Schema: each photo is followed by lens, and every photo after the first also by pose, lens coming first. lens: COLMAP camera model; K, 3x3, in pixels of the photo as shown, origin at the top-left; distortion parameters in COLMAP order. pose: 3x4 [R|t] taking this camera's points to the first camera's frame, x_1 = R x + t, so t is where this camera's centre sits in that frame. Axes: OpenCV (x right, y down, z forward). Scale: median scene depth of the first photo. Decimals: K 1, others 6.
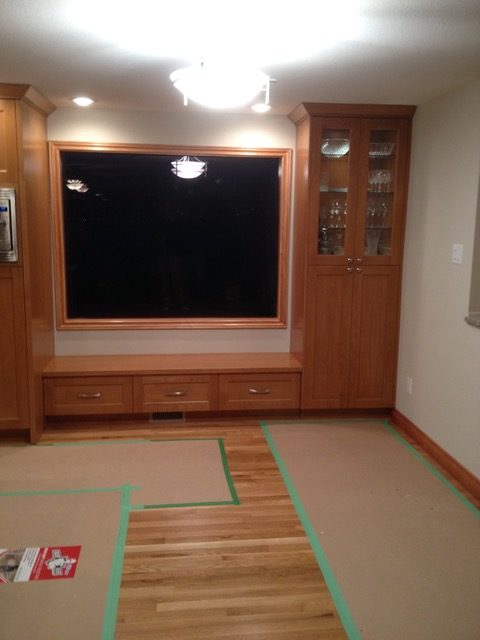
lens RADIAL K [[594.8, 0, 243.6], [0, 594.8, 319.4], [0, 0, 1]] dist [0.074396, -0.139765]
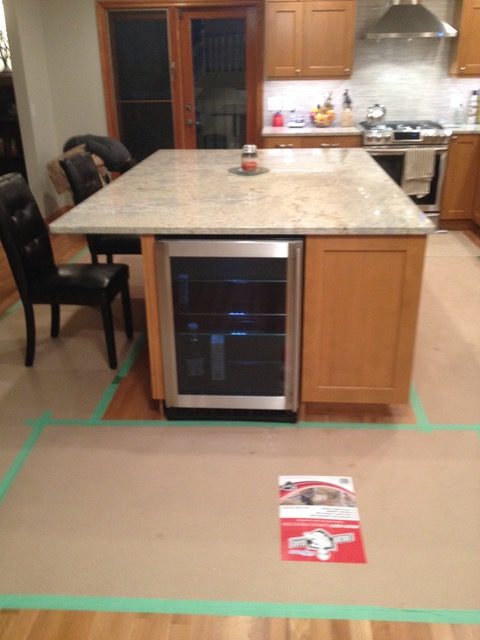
lens RADIAL K [[594.8, 0, 243.6], [0, 594.8, 319.4], [0, 0, 1]] dist [0.074396, -0.139765]
pose [[-0.183707, 0.364862, -0.912758, 0.259731], [-0.167132, 0.903447, 0.394778, -0.096976], [0.968668, 0.225075, -0.104989, 0.933165]]
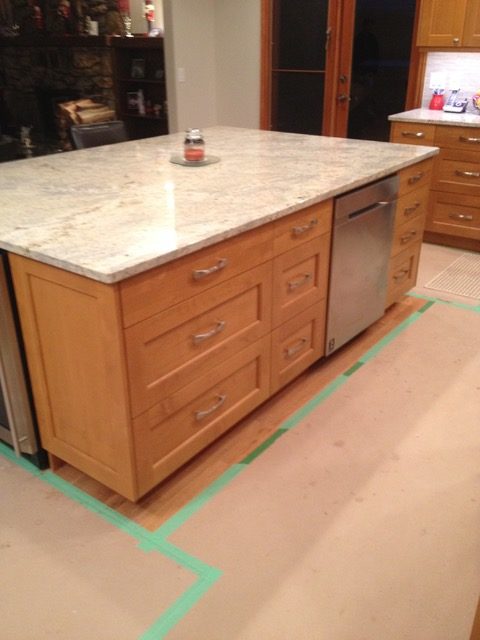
lens RADIAL K [[594.8, 0, 243.6], [0, 594.8, 319.4], [0, 0, 1]] dist [0.074396, -0.139765]
pose [[-0.691820, 0.289277, -0.661592, -0.274307], [-0.145708, 0.841466, 0.520292, -0.200276], [0.707216, 0.456347, -0.539993, 1.466054]]
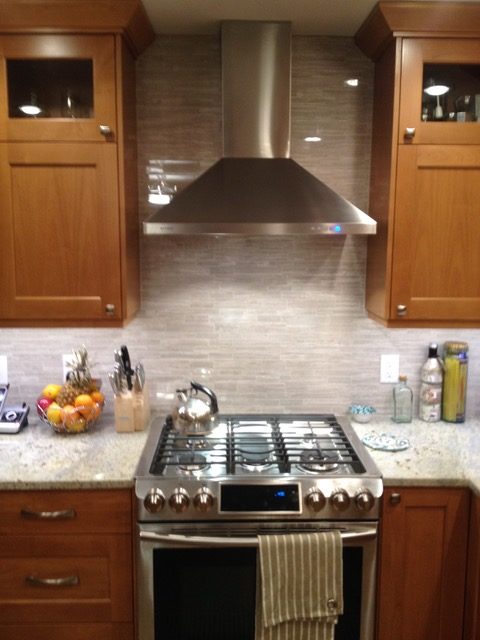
lens RADIAL K [[594.8, 0, 243.6], [0, 594.8, 319.4], [0, 0, 1]] dist [0.074396, -0.139765]
pose [[-0.107730, 0.109996, -0.988077, -1.129809], [-0.183769, 0.974531, 0.128524, -0.224946], [0.977048, 0.195424, -0.084772, 1.100979]]
